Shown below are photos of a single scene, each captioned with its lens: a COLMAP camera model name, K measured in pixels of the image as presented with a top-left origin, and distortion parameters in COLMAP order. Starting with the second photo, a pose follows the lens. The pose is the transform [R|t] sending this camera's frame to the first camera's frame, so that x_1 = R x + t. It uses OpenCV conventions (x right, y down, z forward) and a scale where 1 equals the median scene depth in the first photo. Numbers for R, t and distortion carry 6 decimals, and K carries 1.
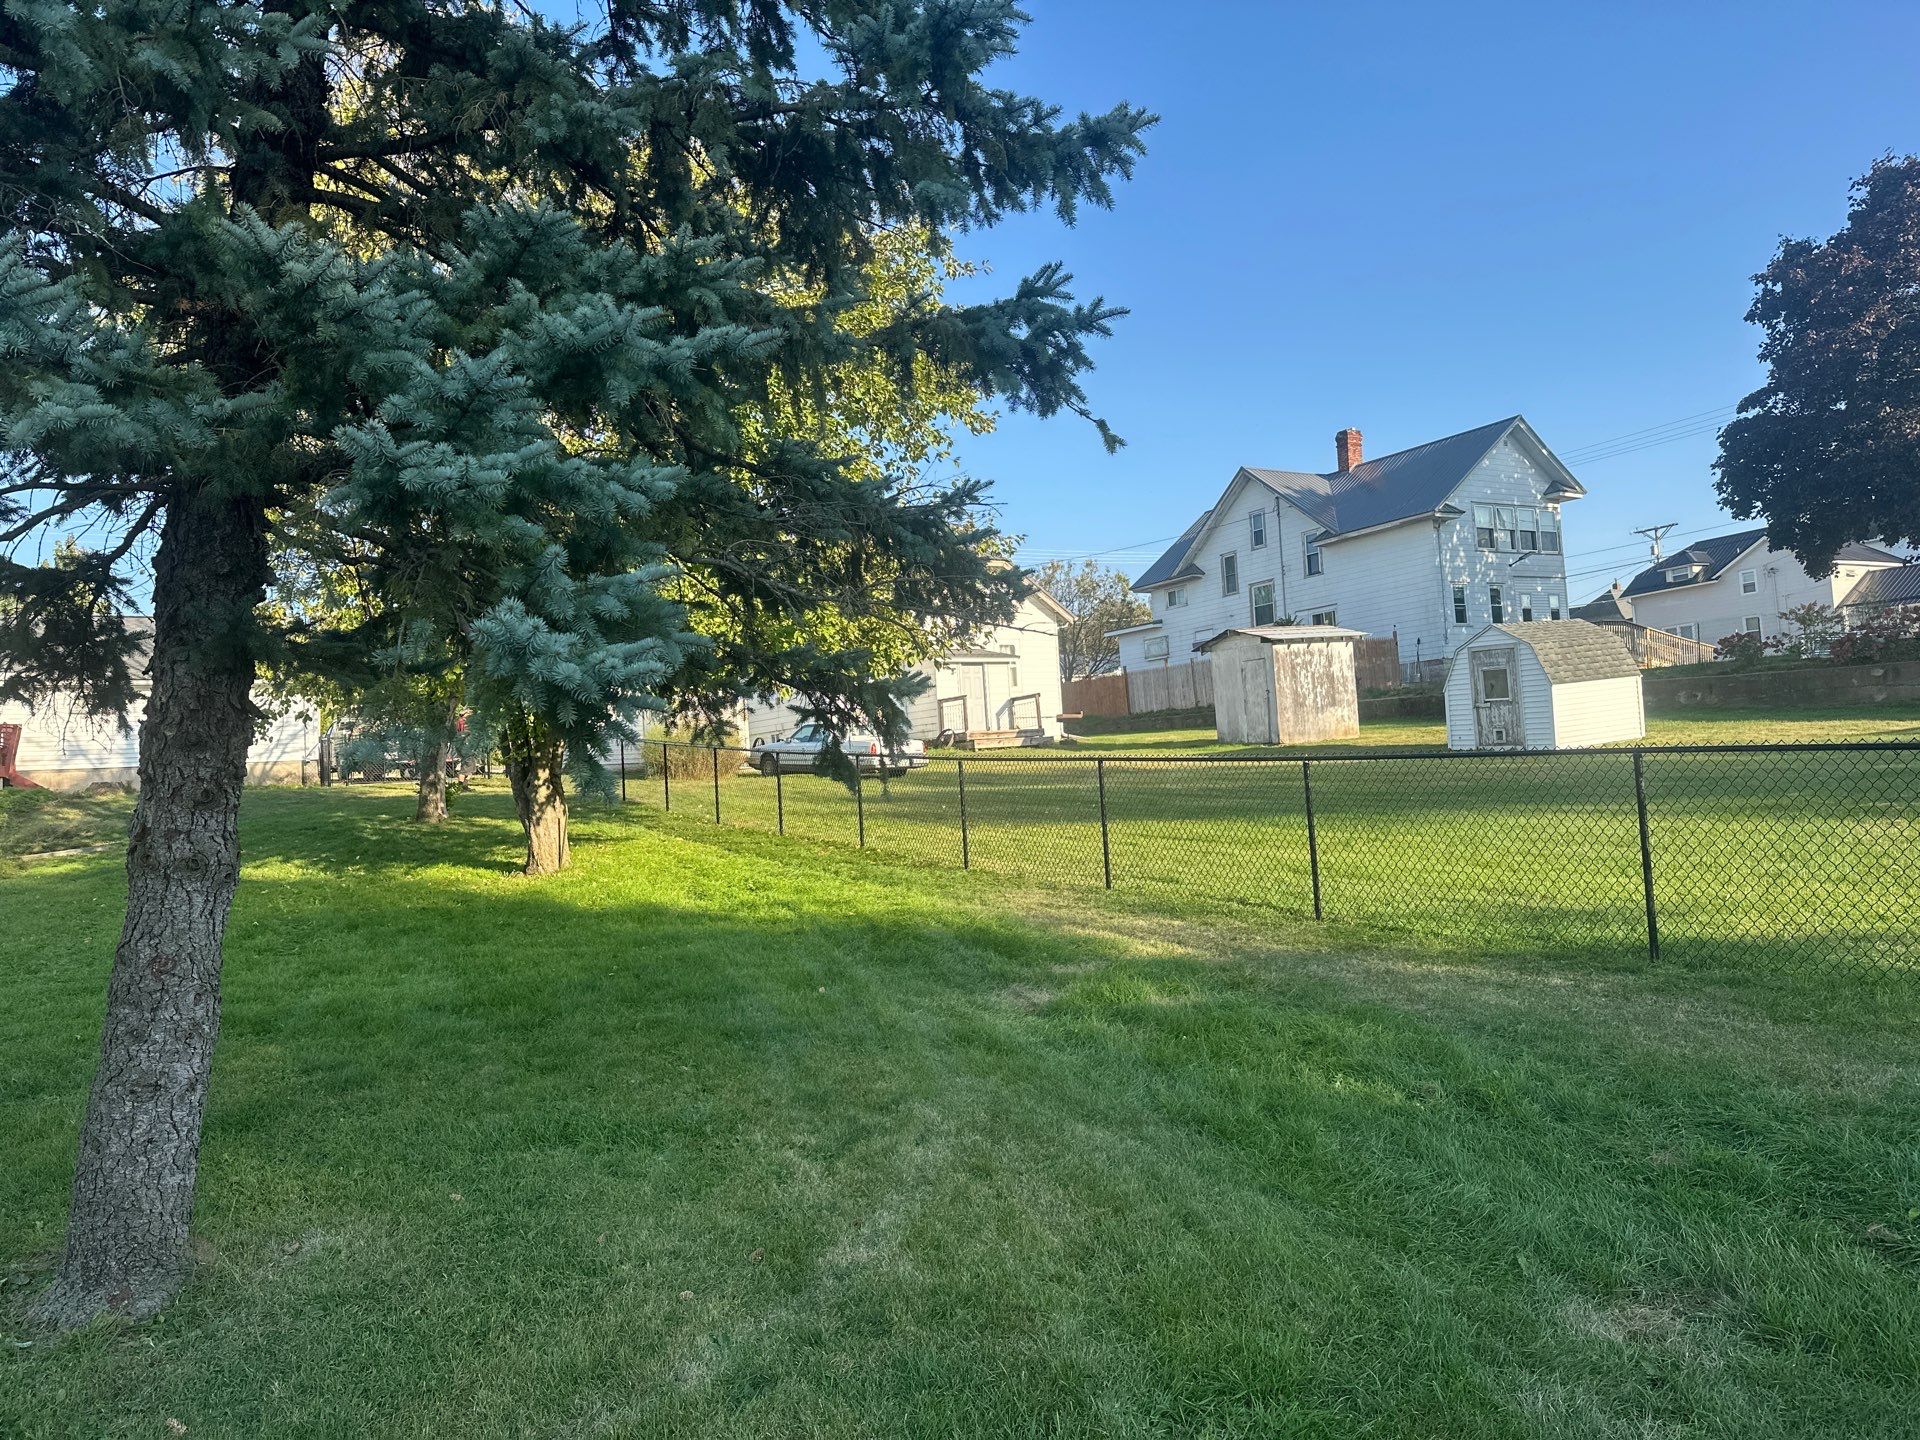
lens RADIAL K [[1331.8, 0, 960.0], [0, 1331.8, 720.0], [0, 0, 1]] dist [0.055667, -0.090514]
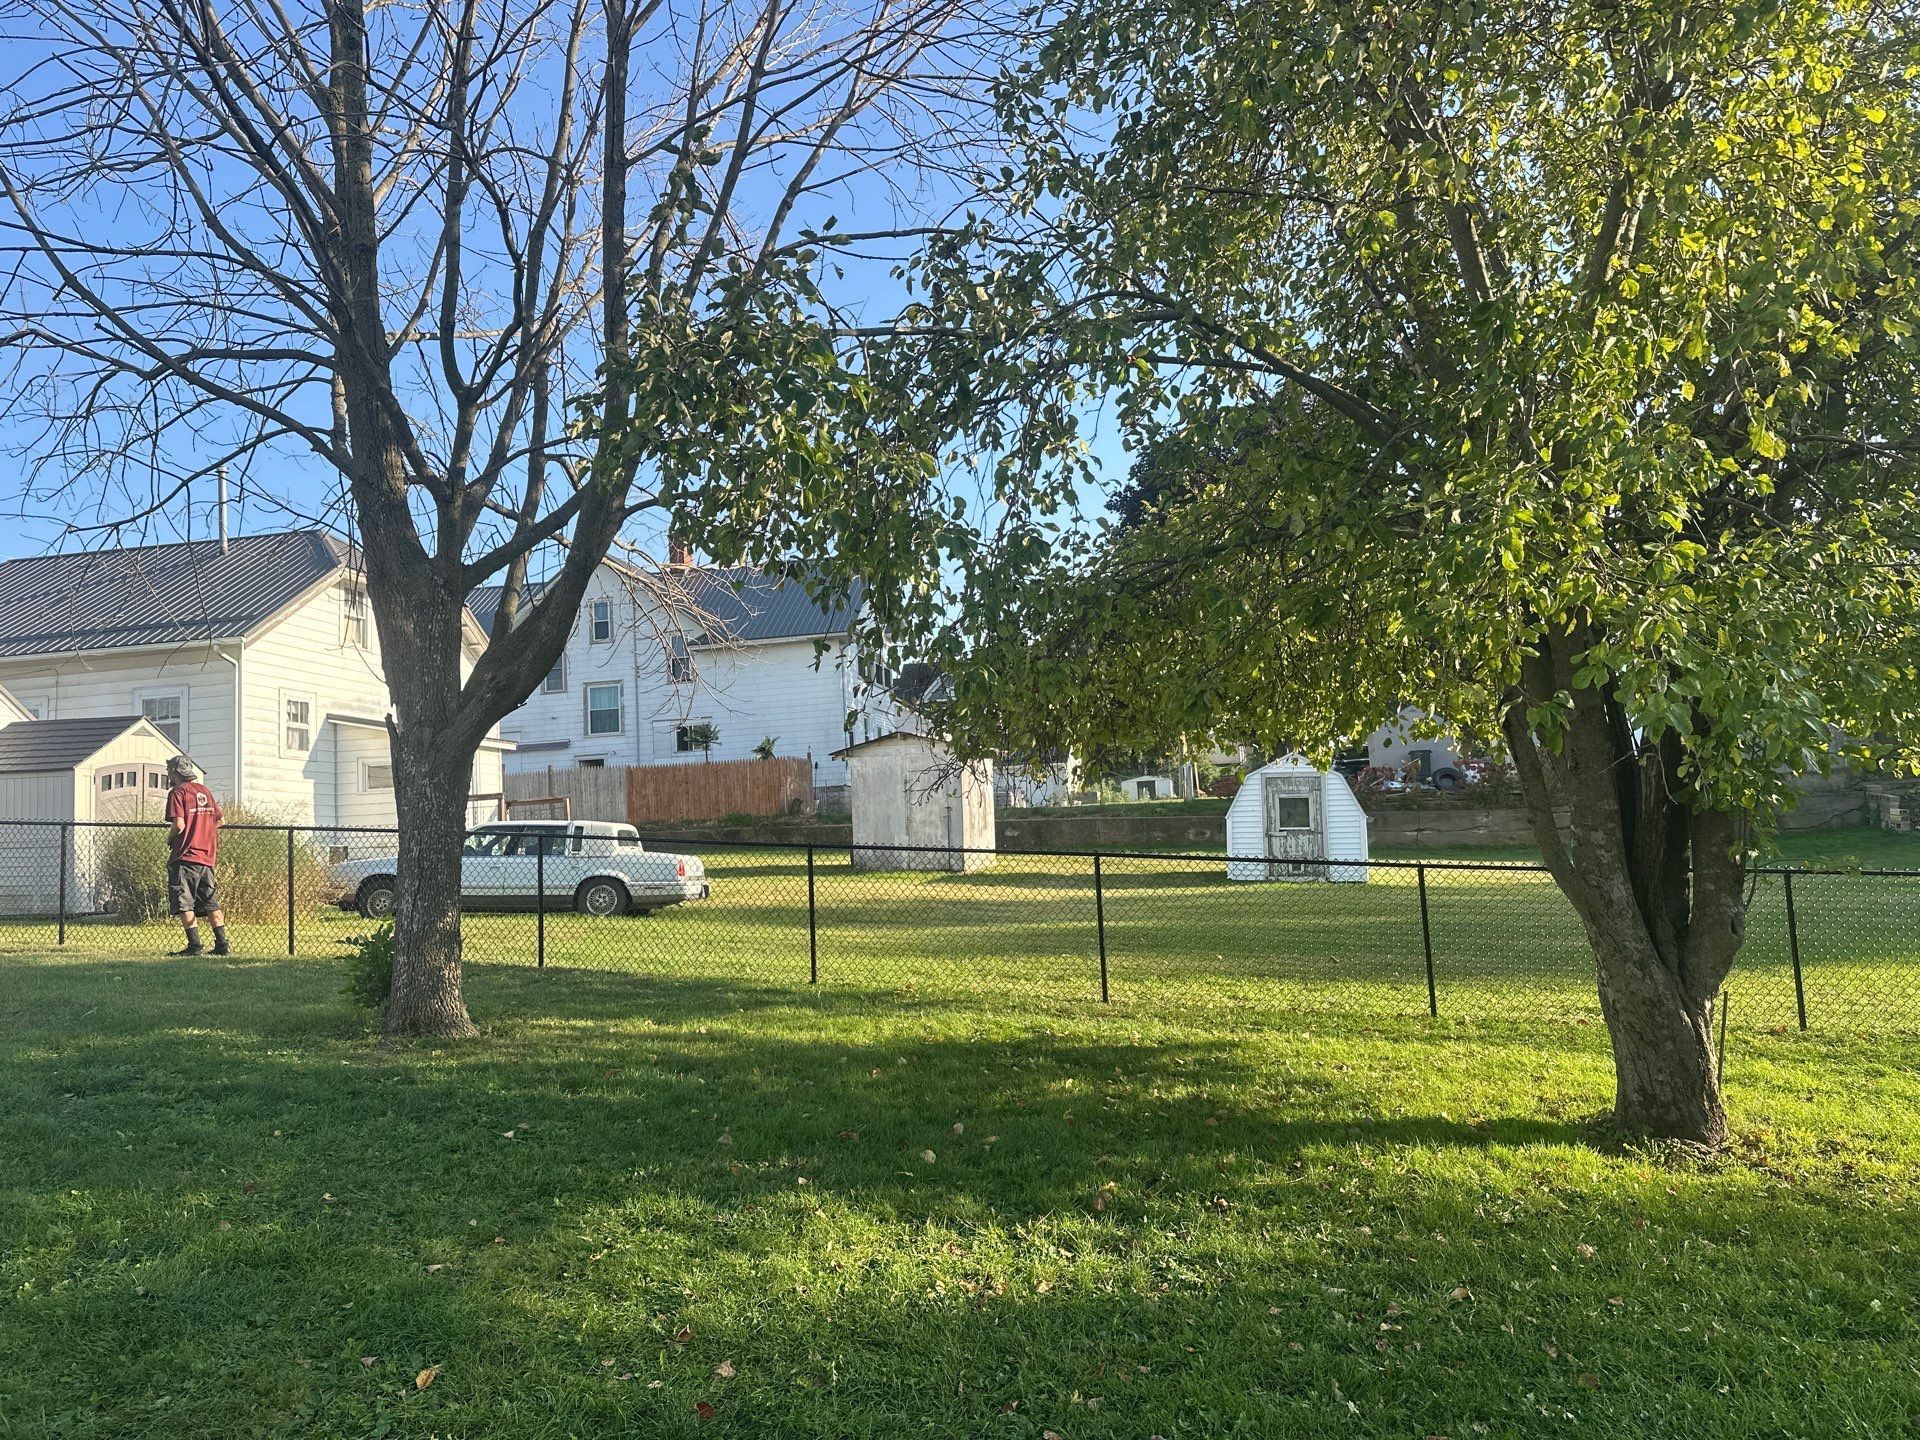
lens RADIAL K [[1331.8, 0, 960.0], [0, 1331.8, 720.0], [0, 0, 1]] dist [0.055667, -0.090514]
pose [[0.651489, 0.106554, 0.751138, -0.302031], [-0.027743, 0.992772, -0.116768, 0.016501], [-0.758150, 0.055234, 0.649736, 0.310568]]
